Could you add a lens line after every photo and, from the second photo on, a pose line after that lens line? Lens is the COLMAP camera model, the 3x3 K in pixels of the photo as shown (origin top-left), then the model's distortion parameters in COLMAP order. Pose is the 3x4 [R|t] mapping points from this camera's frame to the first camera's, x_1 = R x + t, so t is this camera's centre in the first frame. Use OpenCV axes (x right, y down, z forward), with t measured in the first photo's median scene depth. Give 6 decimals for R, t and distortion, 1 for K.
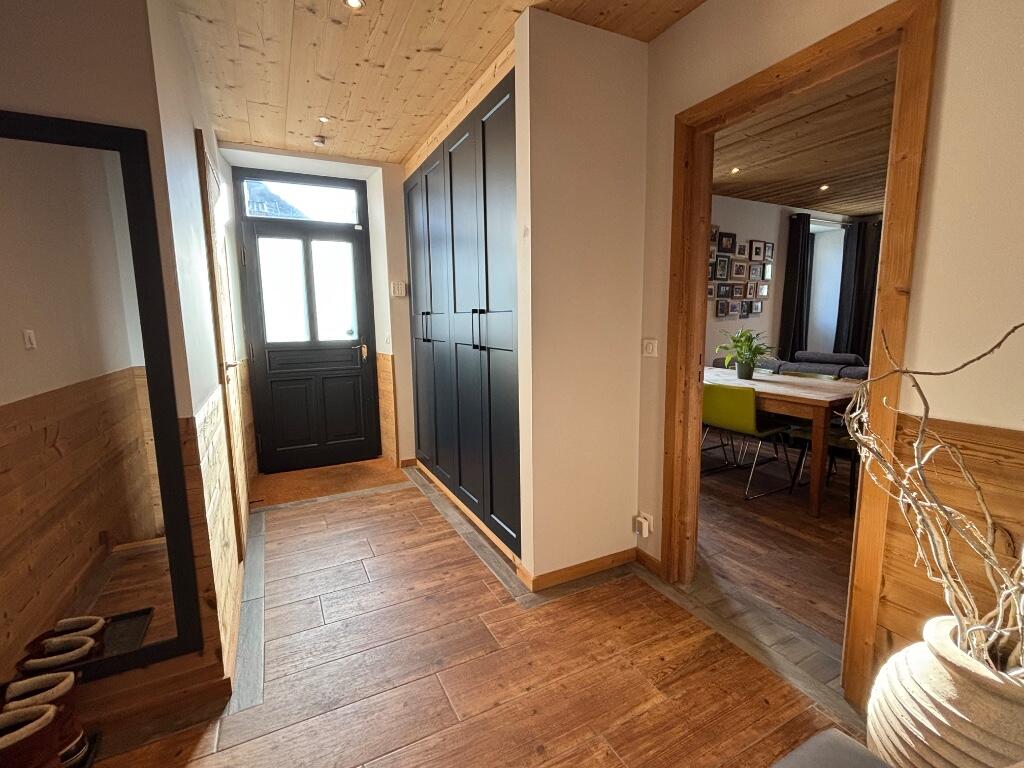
lens RADIAL K [[464.3, 0, 512.6], [0, 464.3, 379.3], [0, 0, 1]] dist [-0.004038, -0.000337]
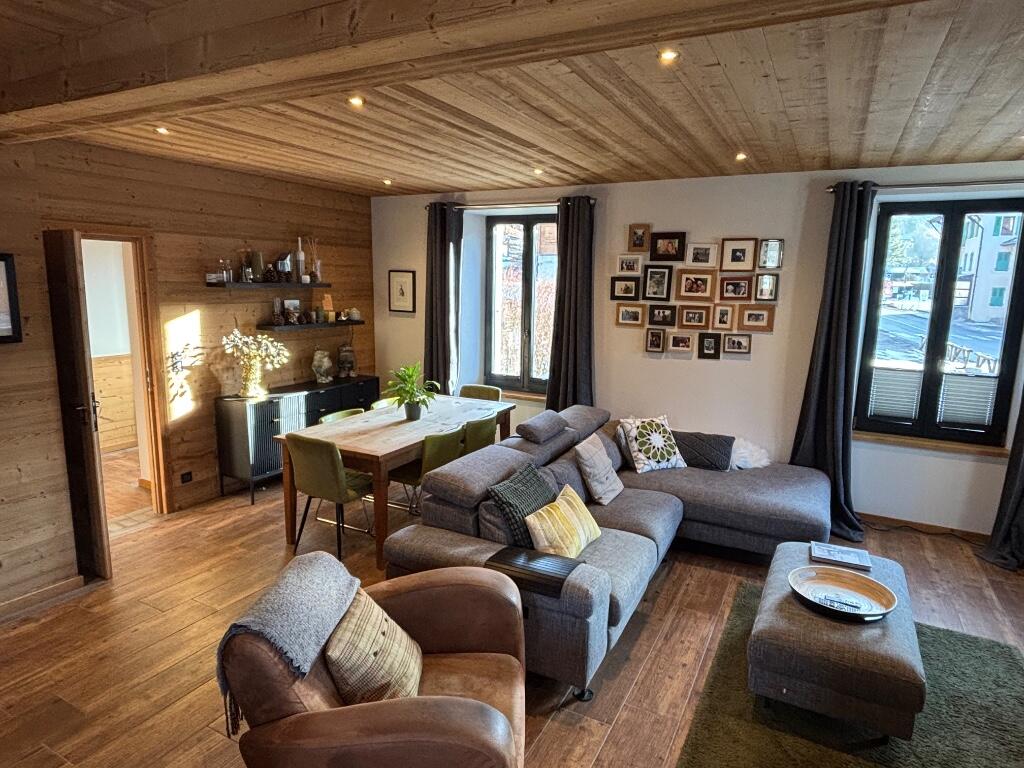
lens RADIAL K [[605.4, 0, 509.7], [0, 605.4, 388.1], [0, 0, 1]] dist [0.008165, -0.005652]
pose [[0.578821, 0.160508, -0.799502, 1.056520], [-0.136817, 0.985654, 0.098828, -0.141194], [0.803895, 0.052182, 0.592477, 0.283533]]
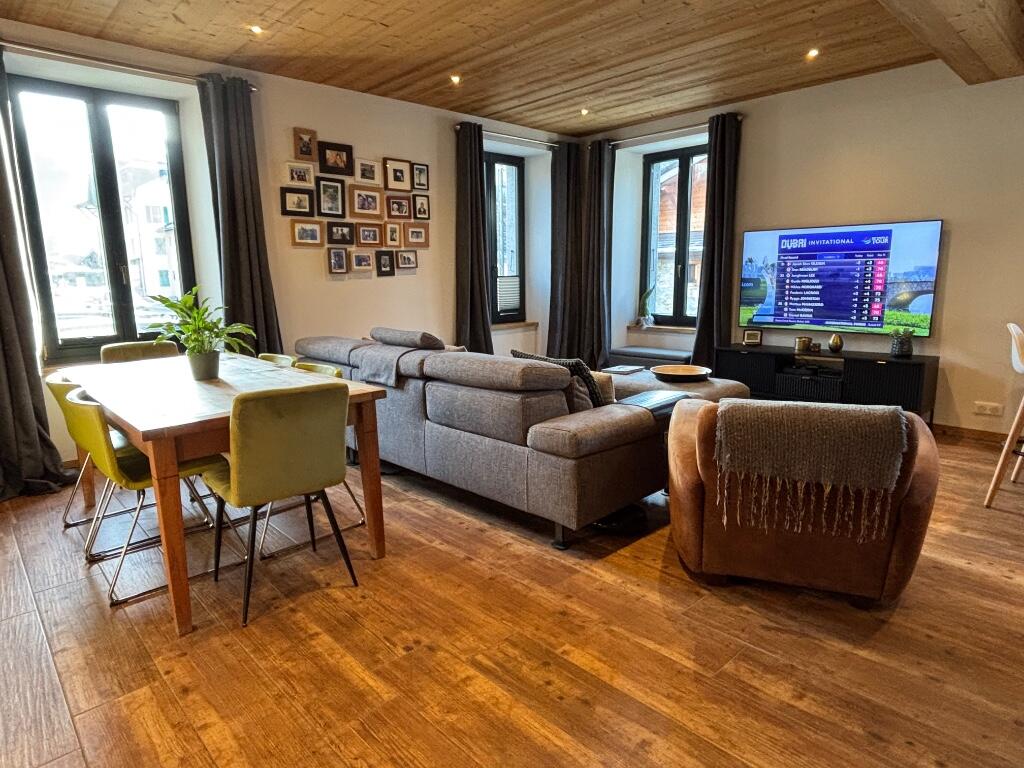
lens RADIAL K [[605.4, 0, 513.8], [0, 605.4, 386.6], [0, 0, 1]] dist [0.008165, -0.005652]
pose [[0.958699, -0.059135, 0.278209, 0.436288], [0.047513, 0.997700, 0.048339, -0.005562], [-0.280427, -0.033124, 0.959304, 0.103420]]
